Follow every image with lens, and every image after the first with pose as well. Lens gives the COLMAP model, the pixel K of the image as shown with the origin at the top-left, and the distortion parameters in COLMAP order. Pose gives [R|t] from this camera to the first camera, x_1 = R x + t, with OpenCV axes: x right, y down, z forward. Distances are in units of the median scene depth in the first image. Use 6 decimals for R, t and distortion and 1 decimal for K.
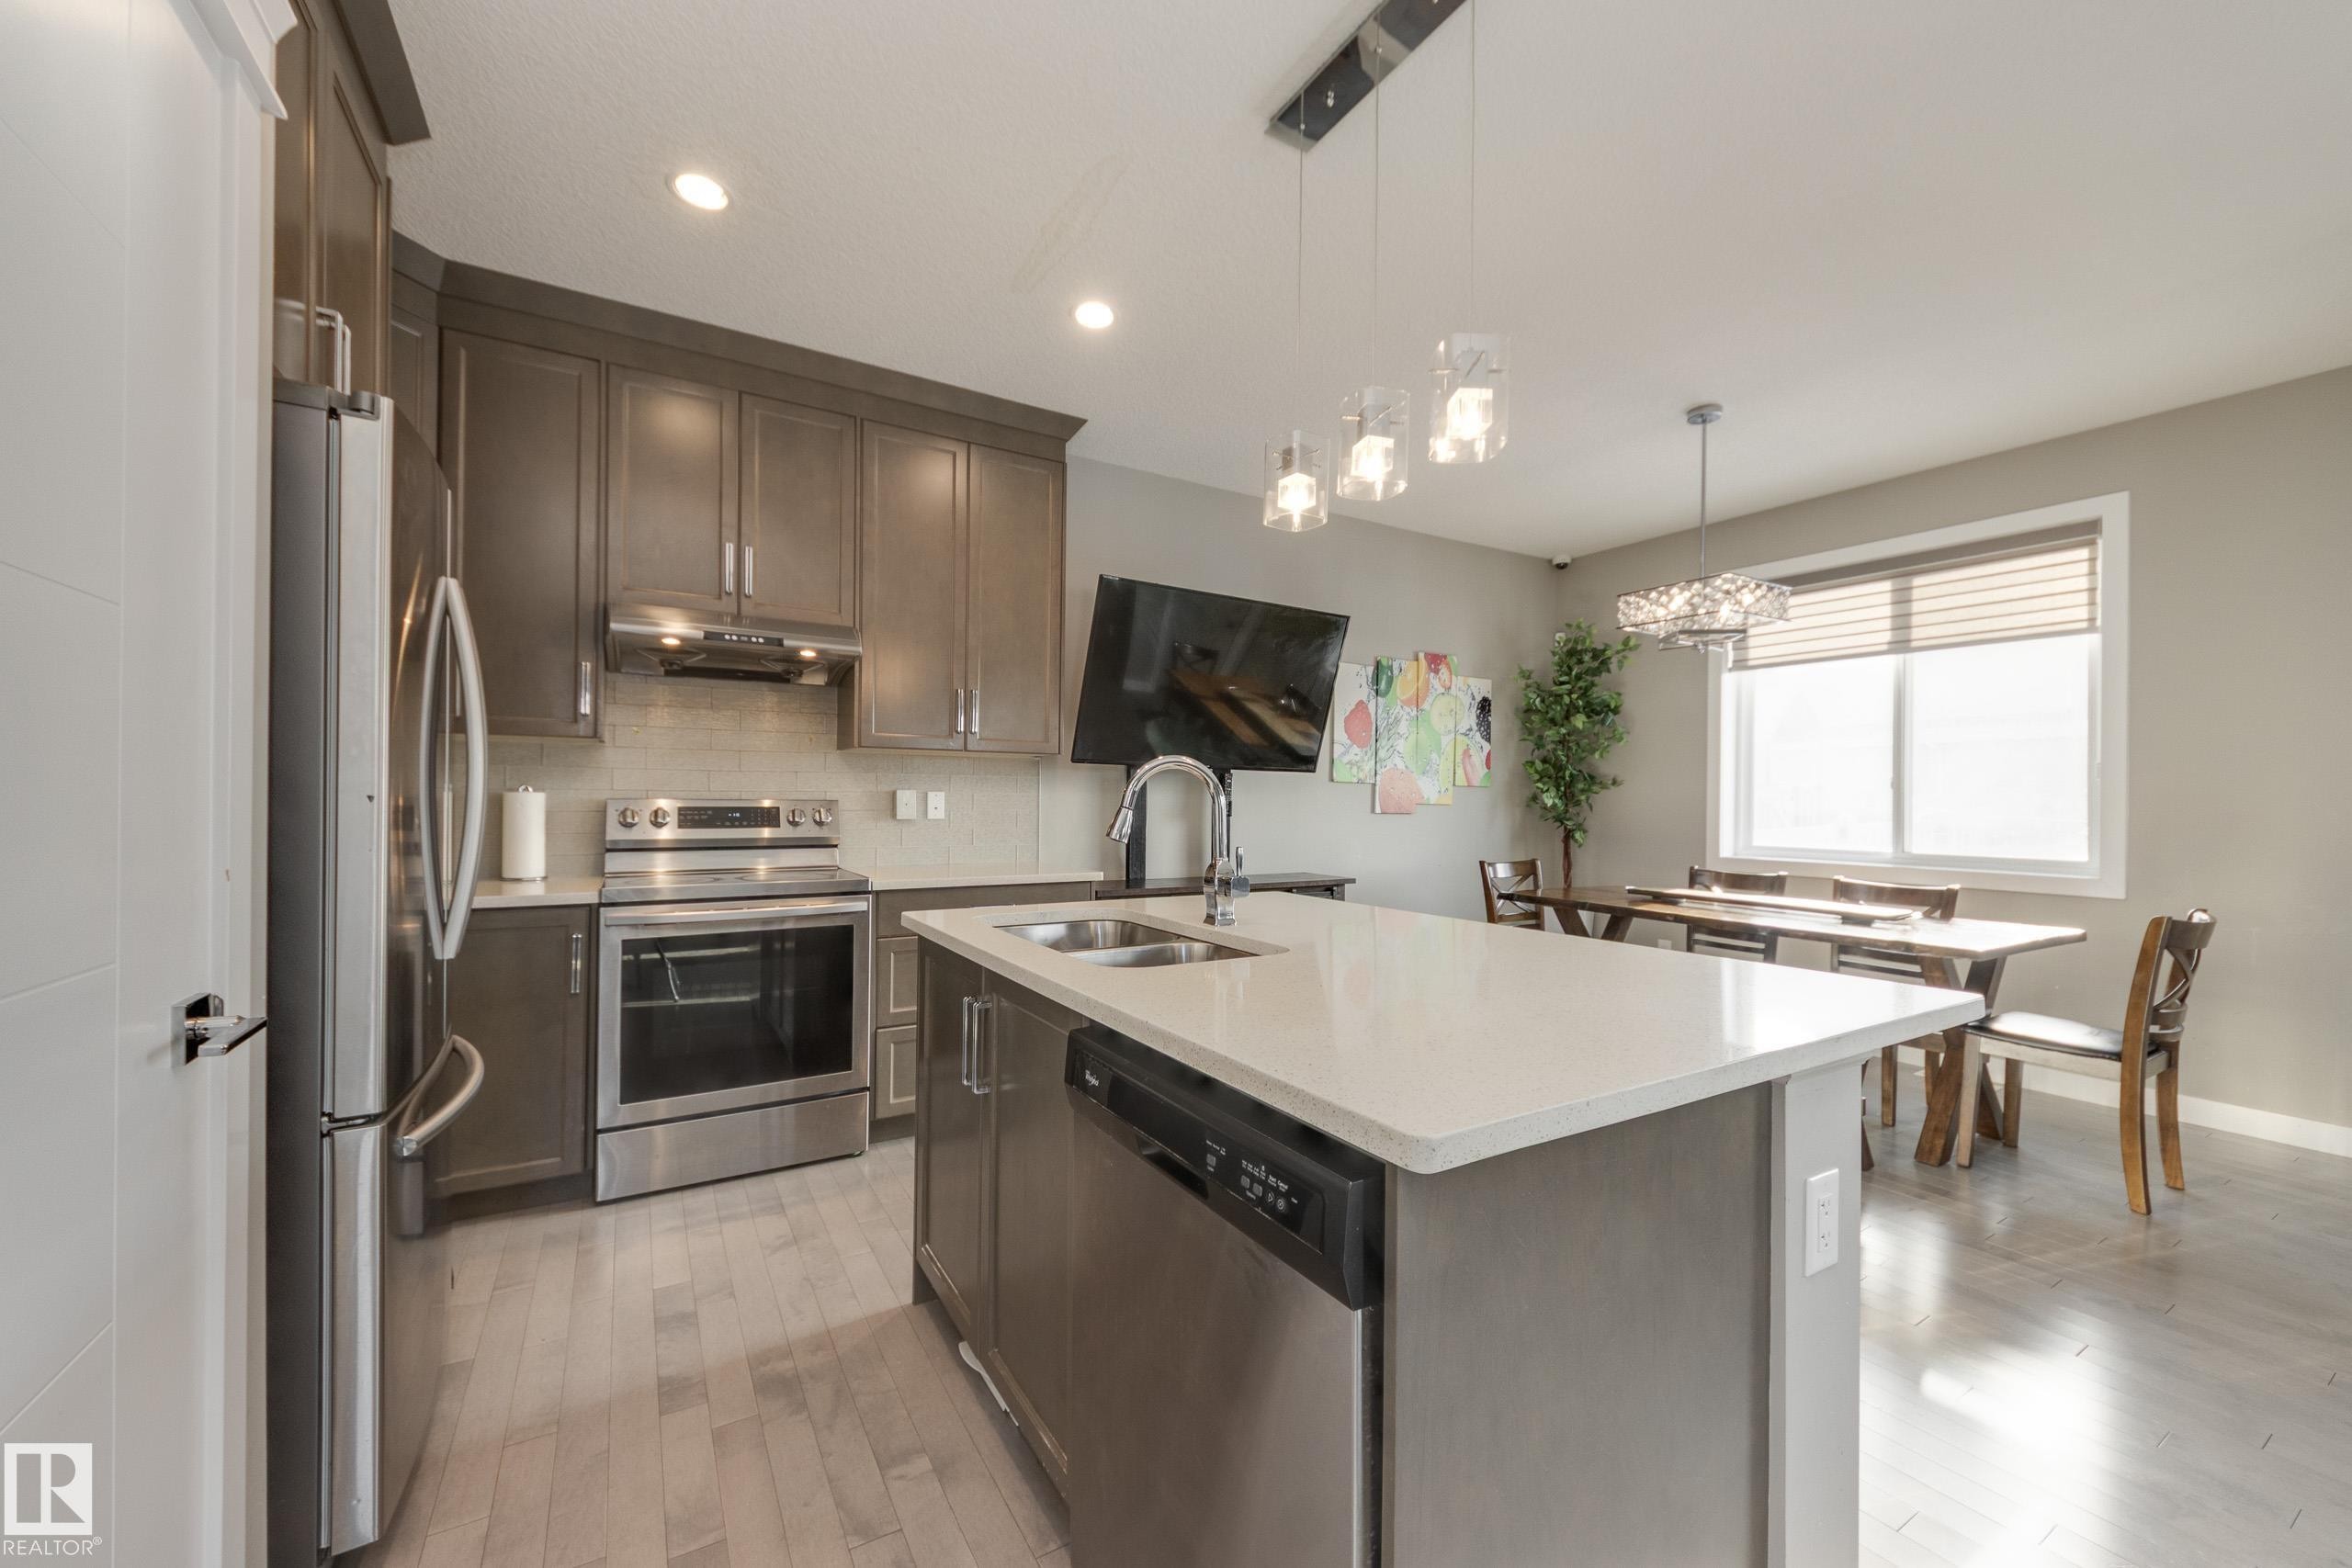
lens RADIAL K [[882.3, 0, 1163.1], [0, 882.3, 801.0], [0, 0, 1]] dist [0.016080, -0.014452]
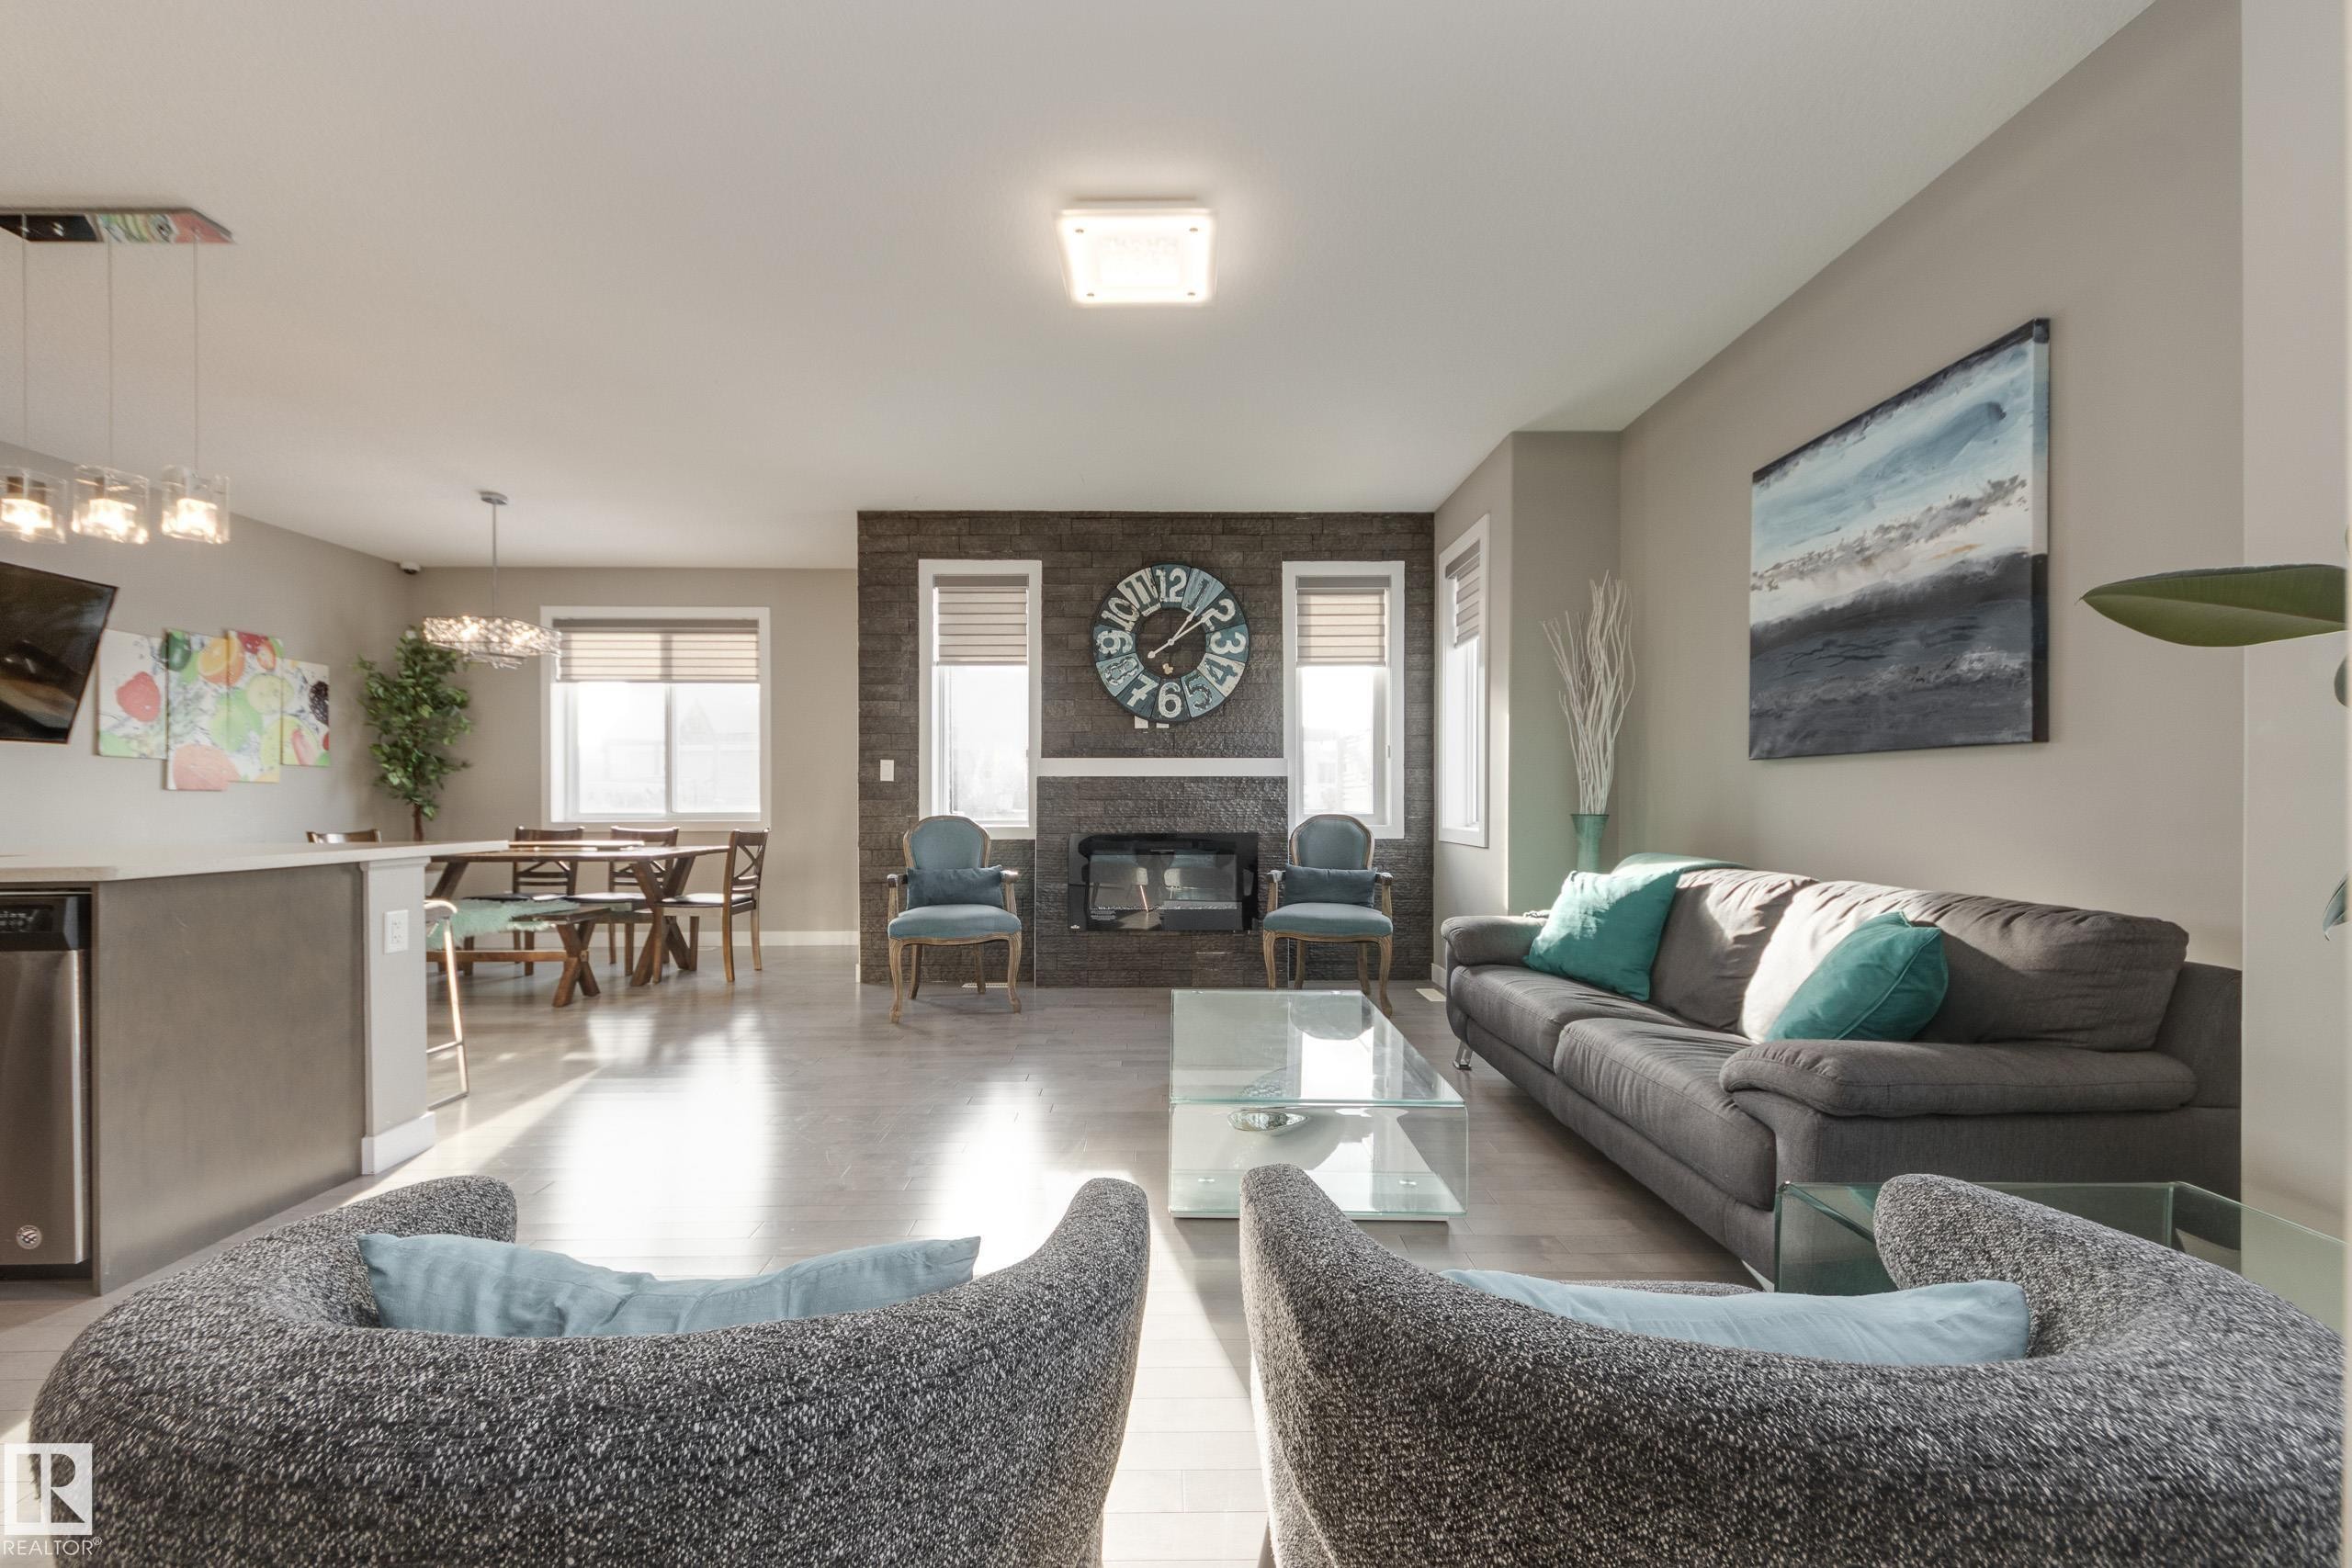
lens RADIAL K [[877.3, 0, 1161.7], [0, 877.3, 804.4], [0, 0, 1]] dist [0.012982, -0.005501]
pose [[0.497171, -0.016464, 0.867496, -0.079145], [0.011205, 0.999858, 0.012554, 0.039041], [-0.867580, 0.003479, 0.497285, -0.564616]]
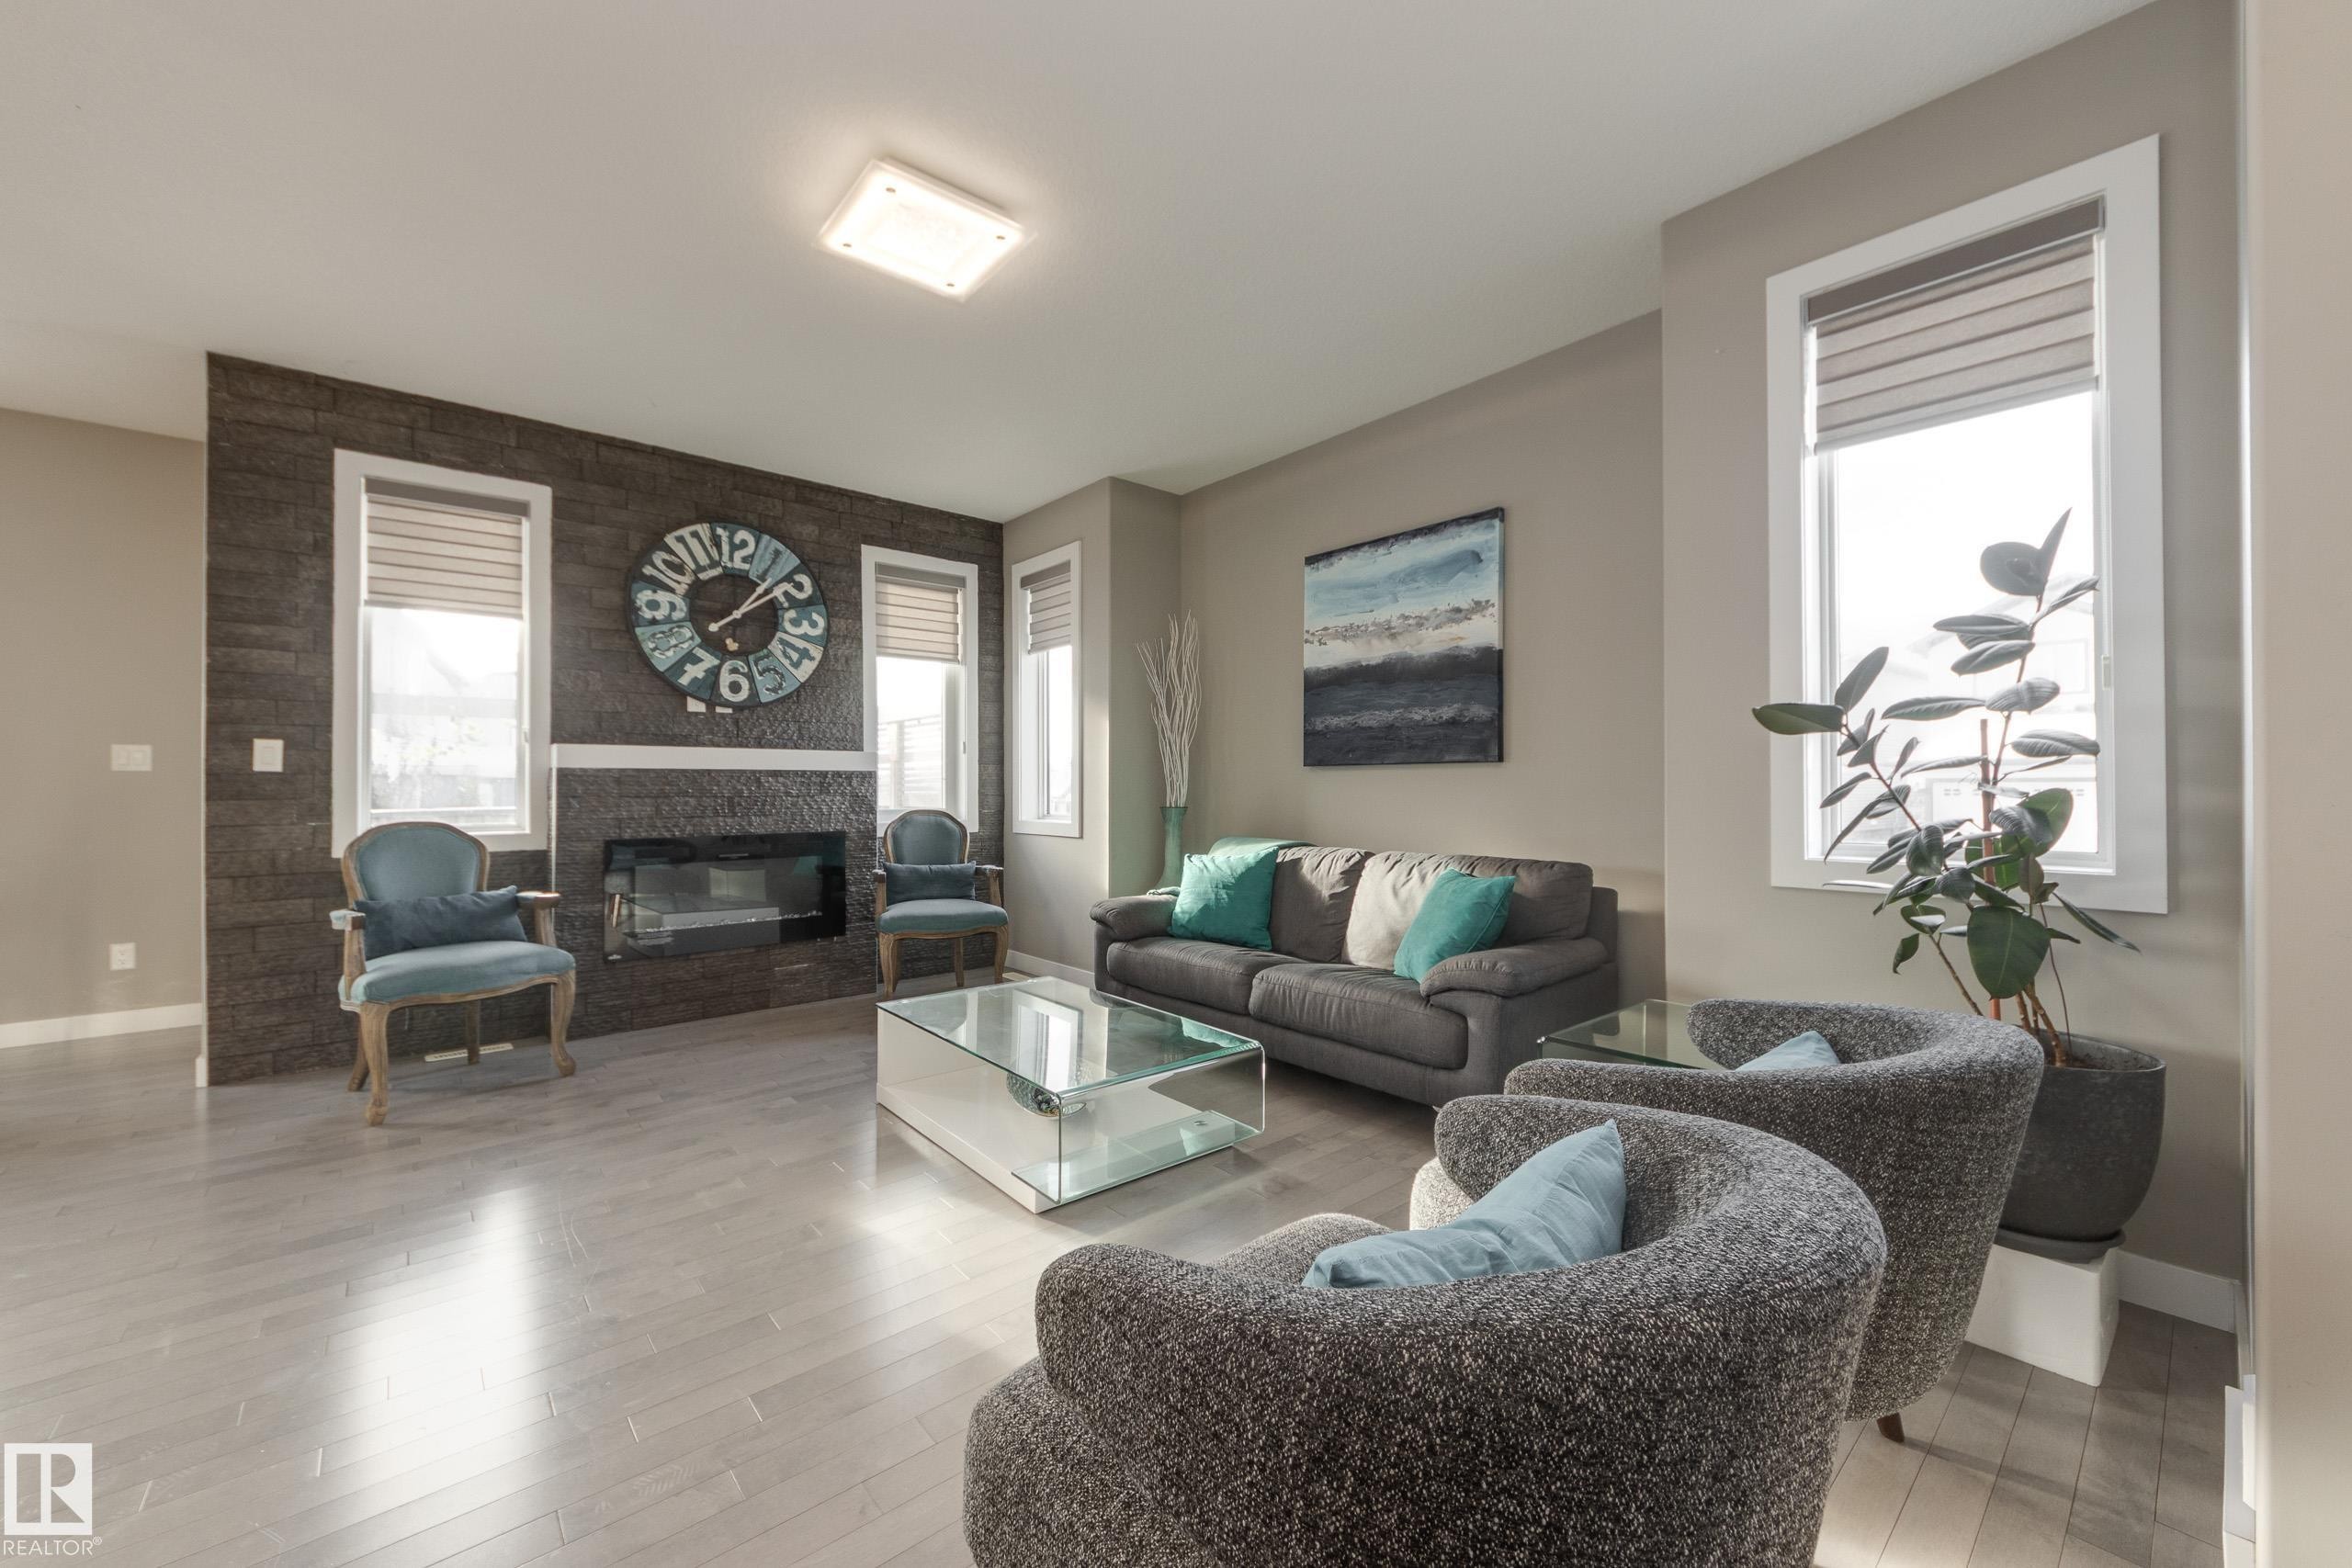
lens RADIAL K [[896.1, 0, 1176.0], [0, 896.1, 784.0], [0, 0, 1]] dist [0.048249, -0.029548]
pose [[-0.179236, -0.007572, 0.983777, -0.190065], [0.006216, 0.999942, 0.008829, 0.025835], [-0.983787, 0.007697, -0.179178, -0.269183]]
